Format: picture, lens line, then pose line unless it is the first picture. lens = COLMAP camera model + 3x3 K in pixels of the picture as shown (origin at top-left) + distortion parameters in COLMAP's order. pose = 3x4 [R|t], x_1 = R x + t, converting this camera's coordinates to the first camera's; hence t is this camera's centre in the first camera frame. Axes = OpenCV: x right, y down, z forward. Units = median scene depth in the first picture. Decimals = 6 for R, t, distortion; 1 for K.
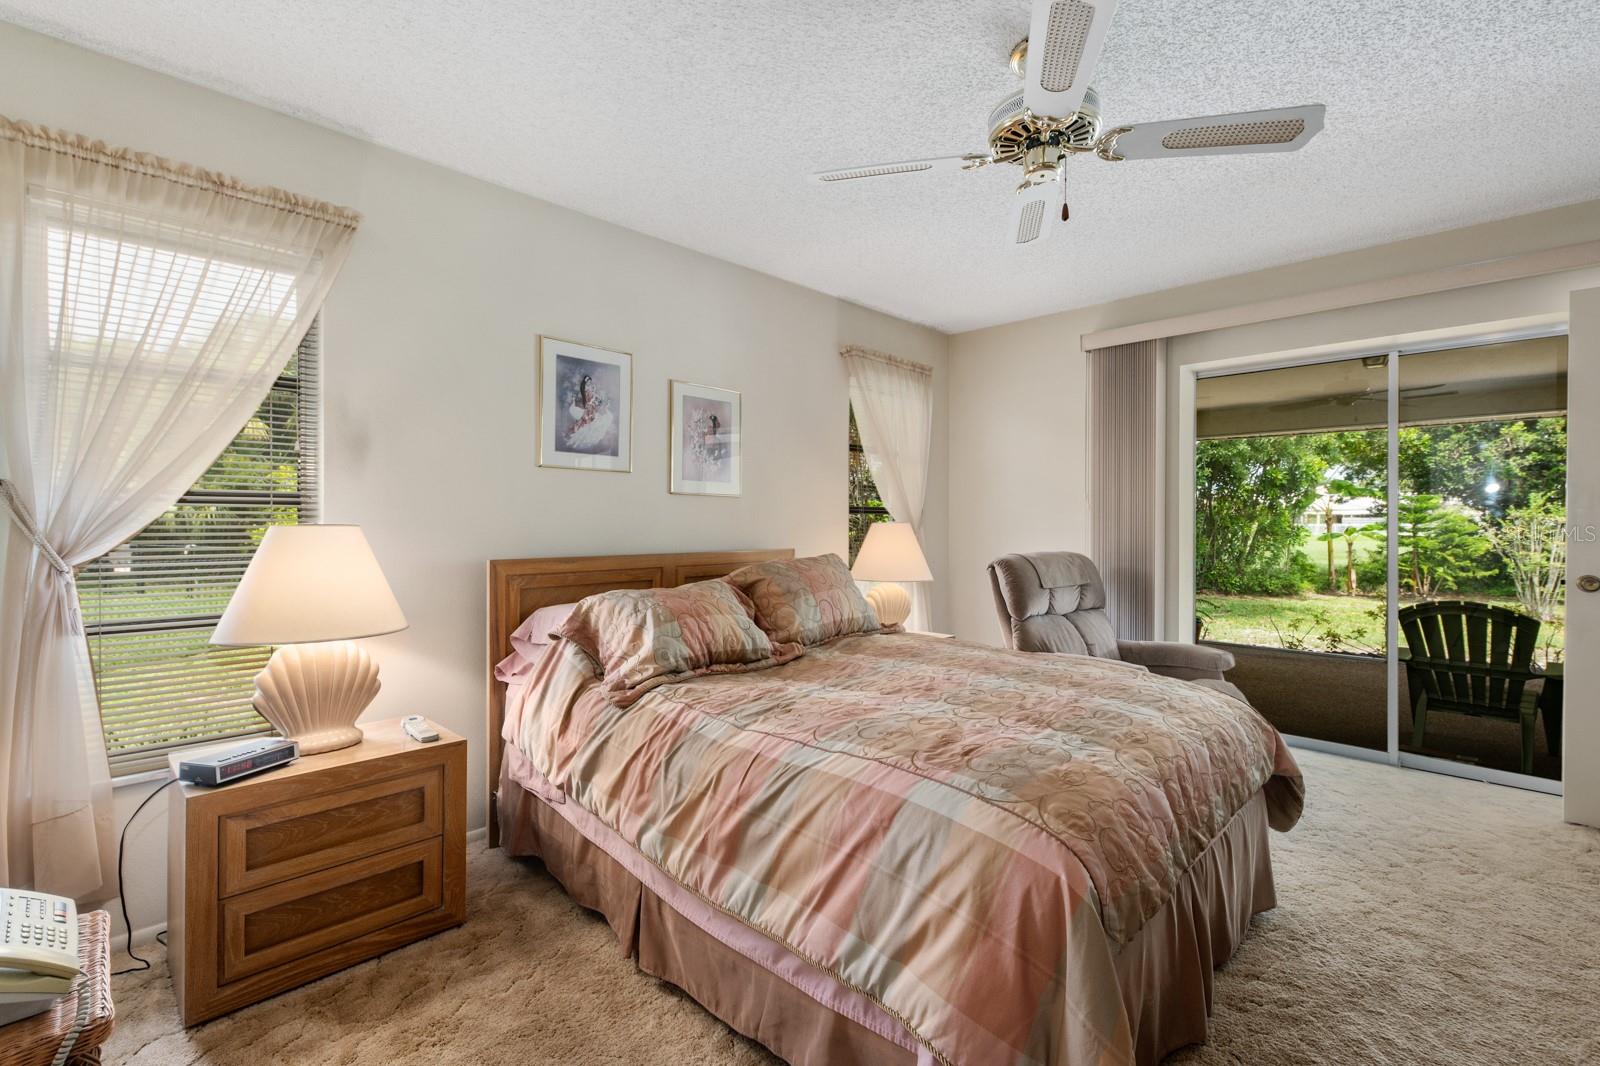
lens RADIAL K [[715.2, 0, 827.1], [0, 715.2, 530.5], [0, 0, 1]] dist [0.000947, 0.000058]
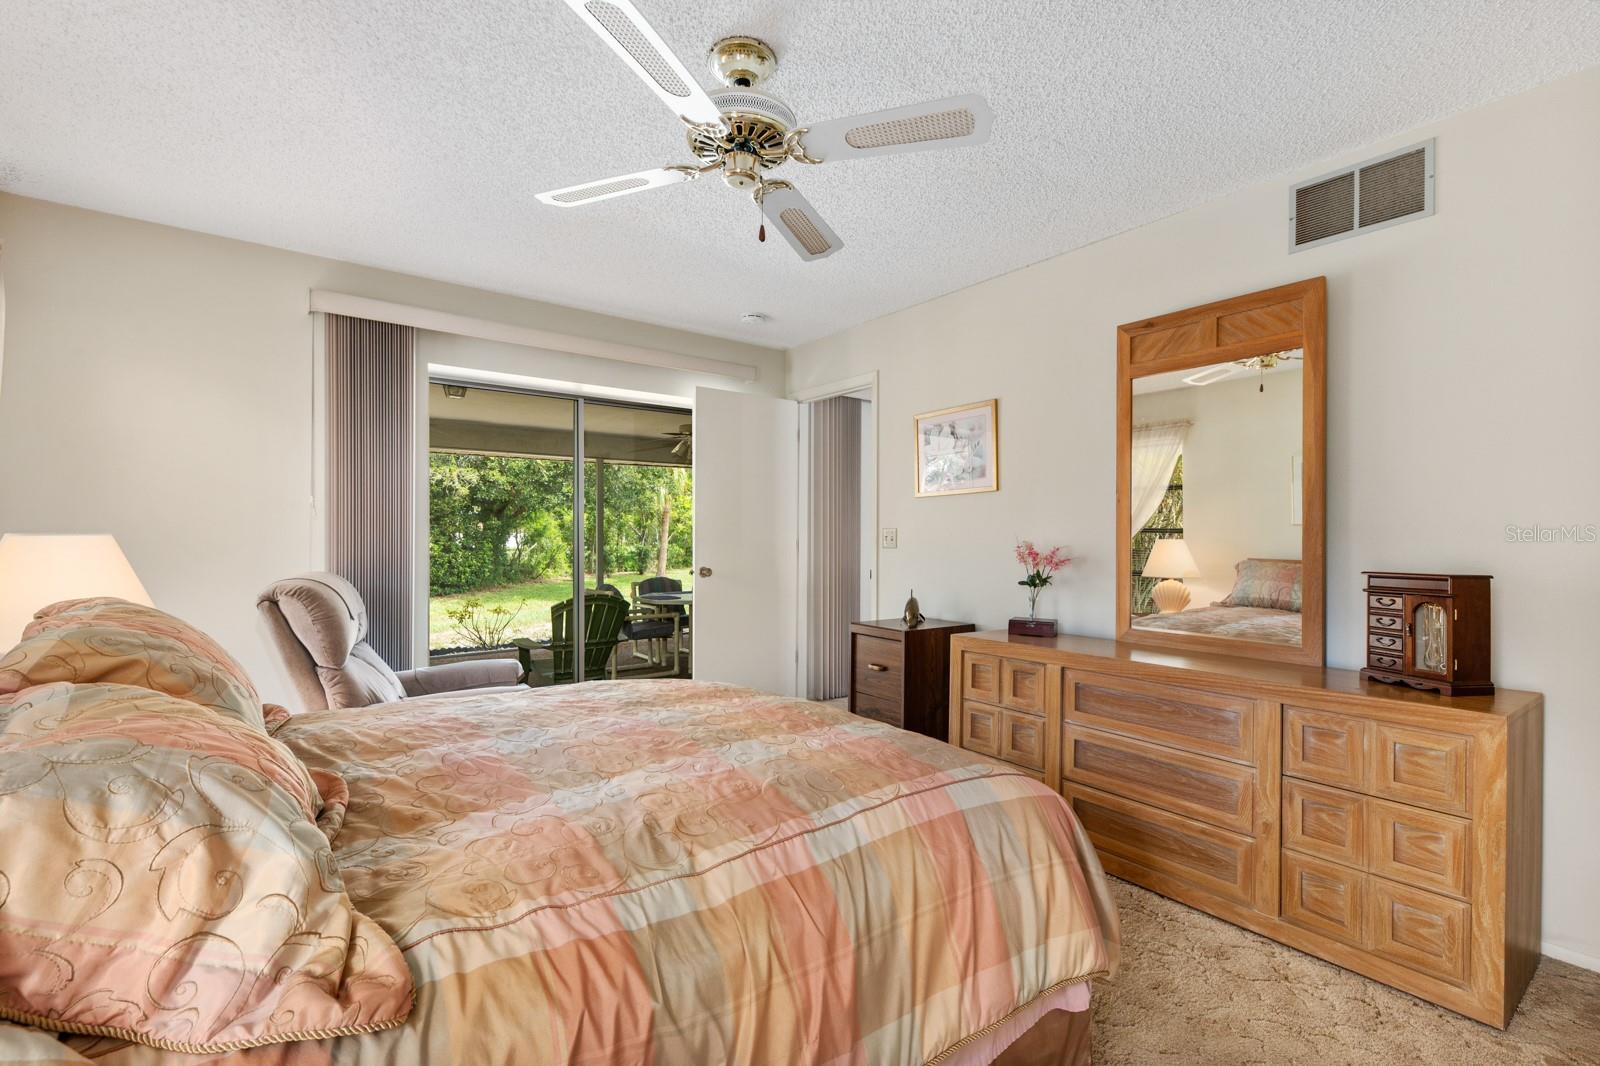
lens RADIAL K [[718.1, 0, 794.7], [0, 718.1, 539.6], [0, 0, 1]] dist [0.009720, -0.000019]
pose [[0.169035, -0.006845, 0.985586, -0.229003], [0.011459, 0.999922, 0.004979, -0.003209], [-0.985543, 0.010452, 0.169100, 0.261863]]
